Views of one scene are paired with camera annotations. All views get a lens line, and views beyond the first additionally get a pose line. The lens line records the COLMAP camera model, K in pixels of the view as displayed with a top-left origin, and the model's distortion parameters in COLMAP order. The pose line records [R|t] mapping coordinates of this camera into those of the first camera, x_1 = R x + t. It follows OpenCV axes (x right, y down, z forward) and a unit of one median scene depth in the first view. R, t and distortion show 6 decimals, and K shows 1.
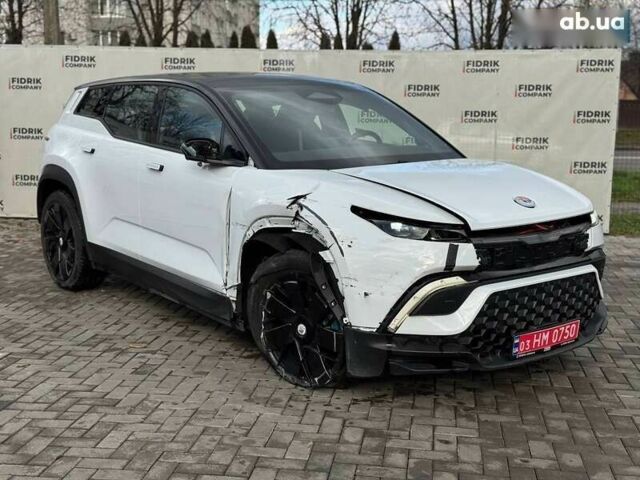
lens RADIAL K [[903.3, 0, 316.4], [0, 903.3, 239.1], [0, 0, 1]] dist [0.160649, 0.000000]
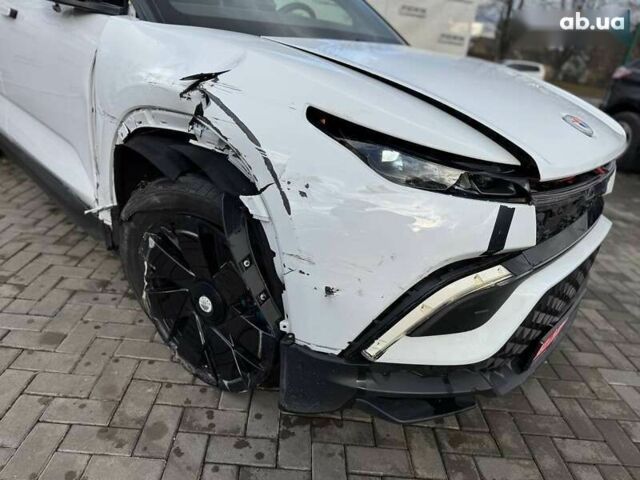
lens RADIAL K [[454.5, 0, 320.5], [0, 454.5, 245.5], [0, 0, 1]] dist [0.051147, -0.062212]
pose [[0.980075, 0.038902, 0.194781, -0.001345], [-0.092672, 0.956916, 0.275180, -0.033281], [-0.175684, -0.287748, 0.941454, 0.732960]]
